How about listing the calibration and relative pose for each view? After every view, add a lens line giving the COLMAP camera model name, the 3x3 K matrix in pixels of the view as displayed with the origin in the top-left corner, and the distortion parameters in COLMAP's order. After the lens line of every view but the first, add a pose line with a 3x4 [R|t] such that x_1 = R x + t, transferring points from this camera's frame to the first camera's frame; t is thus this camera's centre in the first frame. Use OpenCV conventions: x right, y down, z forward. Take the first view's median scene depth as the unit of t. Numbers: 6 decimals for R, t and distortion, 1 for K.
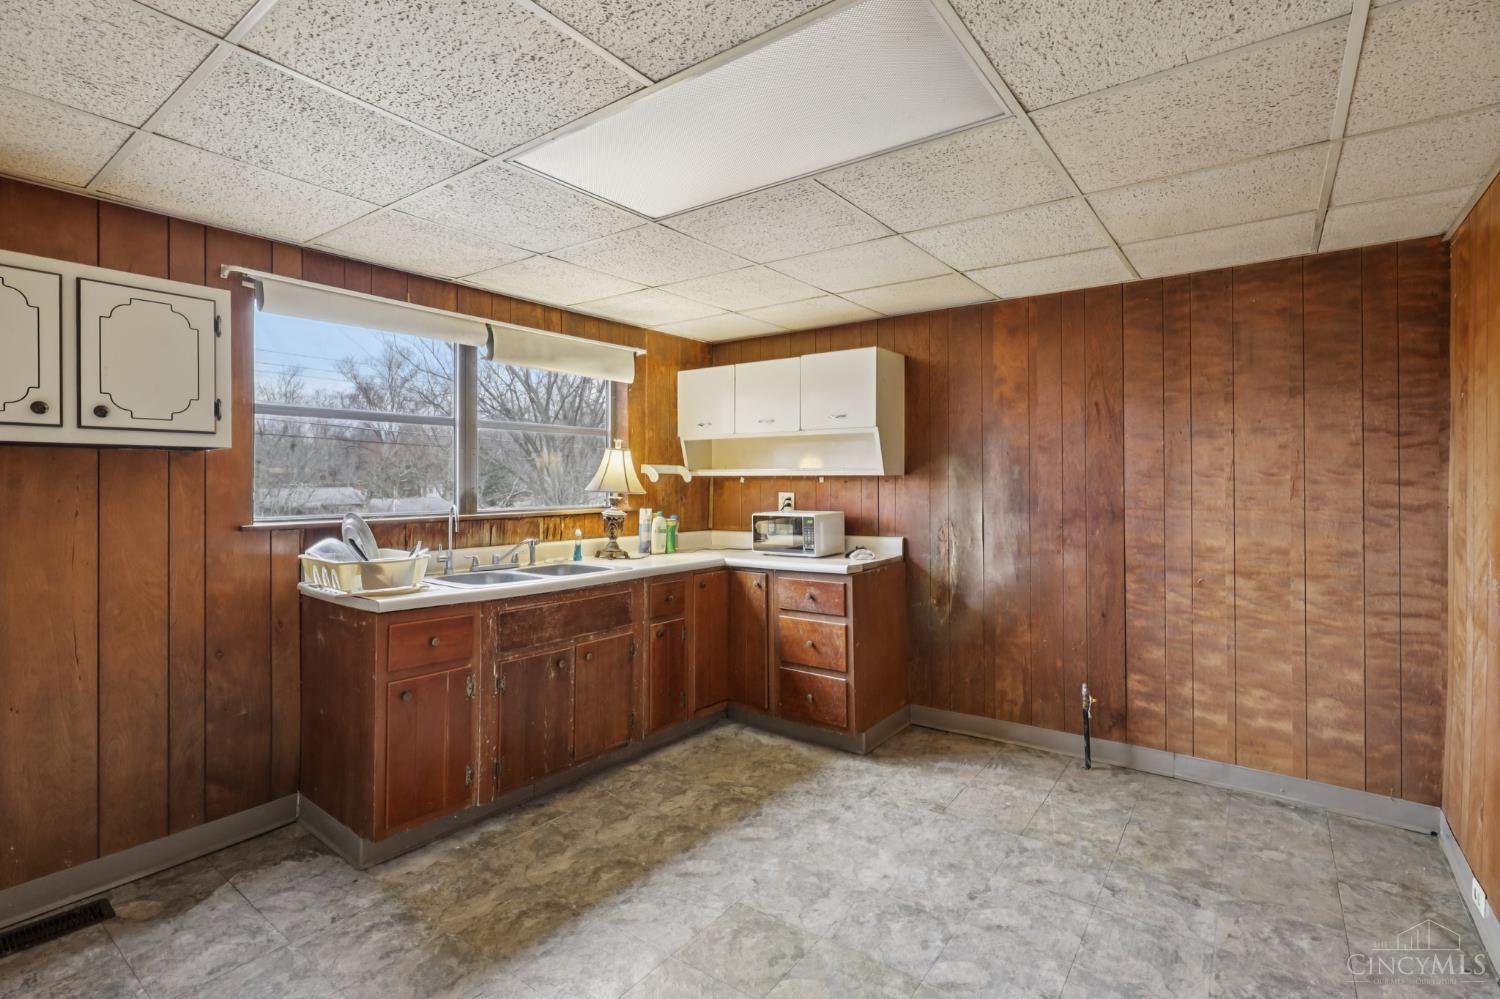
lens RADIAL K [[707.5, 0, 732.3], [0, 707.5, 484.9], [0, 0, 1]] dist [-0.002466, 0.001157]
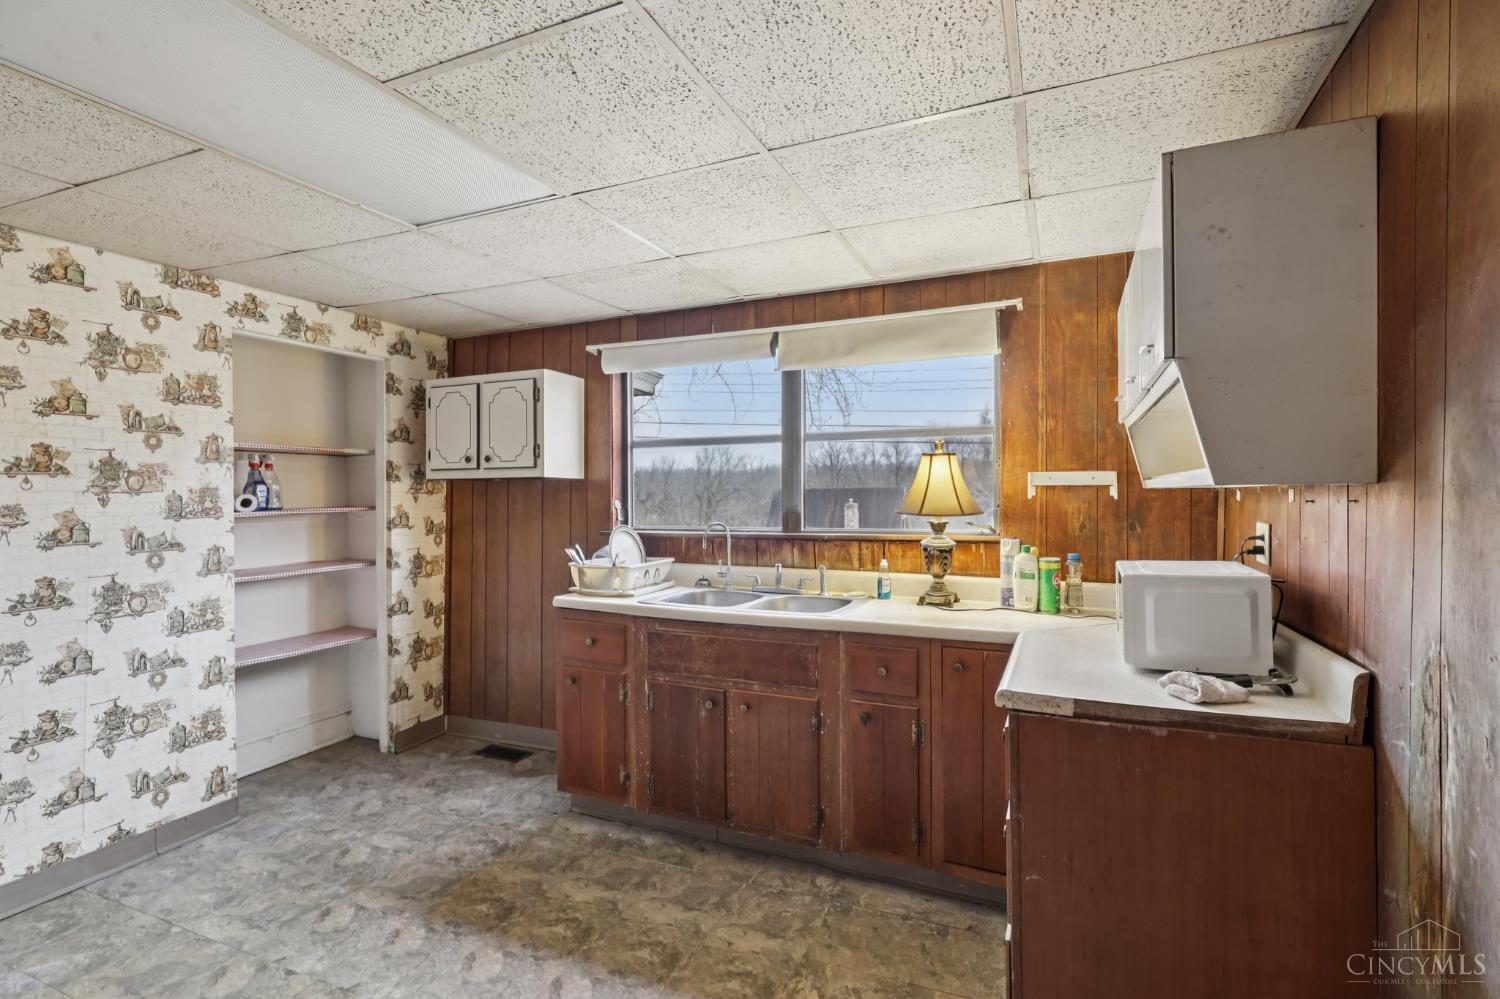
lens RADIAL K [[707.5, 0, 756.9], [0, 707.5, 498.8], [0, 0, 1]] dist [-0.002466, 0.001157]
pose [[0.248193, 0.004677, -0.968699, 0.602760], [0.001443, 0.999985, 0.005198, -0.010480], [0.968710, -0.002688, 0.248182, 0.790494]]
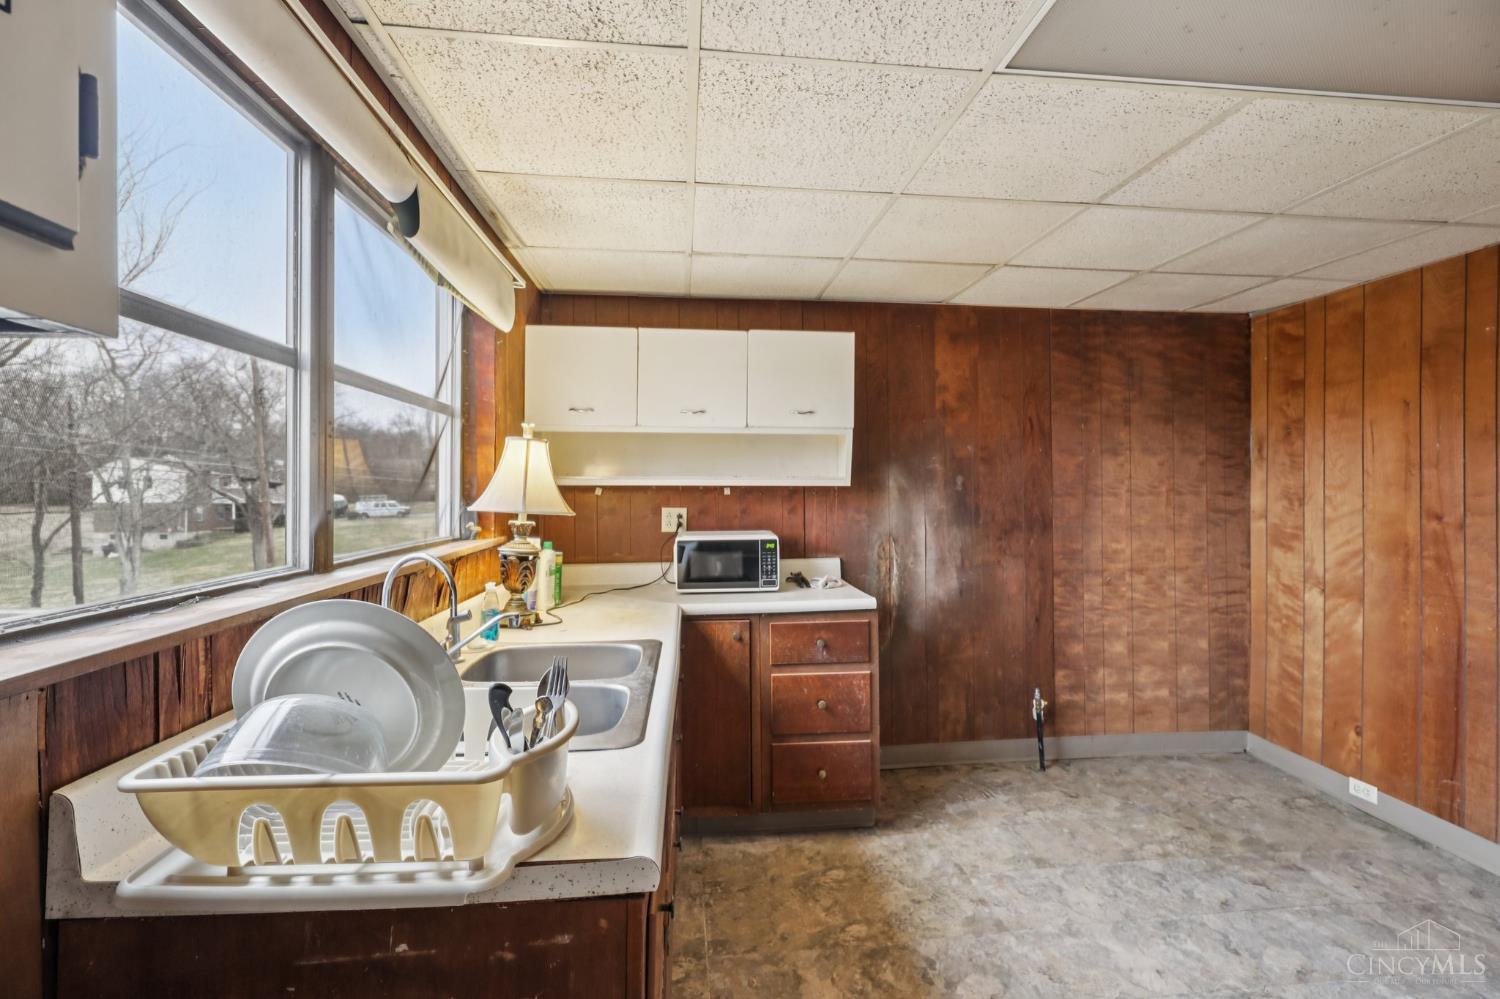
lens RADIAL K [[707.5, 0, 746.1], [0, 707.5, 489.4], [0, 0, 1]] dist [-0.002466, 0.001157]
pose [[0.727817, -0.000395, 0.685772, -0.533858], [0.004038, 0.999985, -0.003710, -0.008495], [-0.685760, 0.005469, 0.727807, 0.549957]]
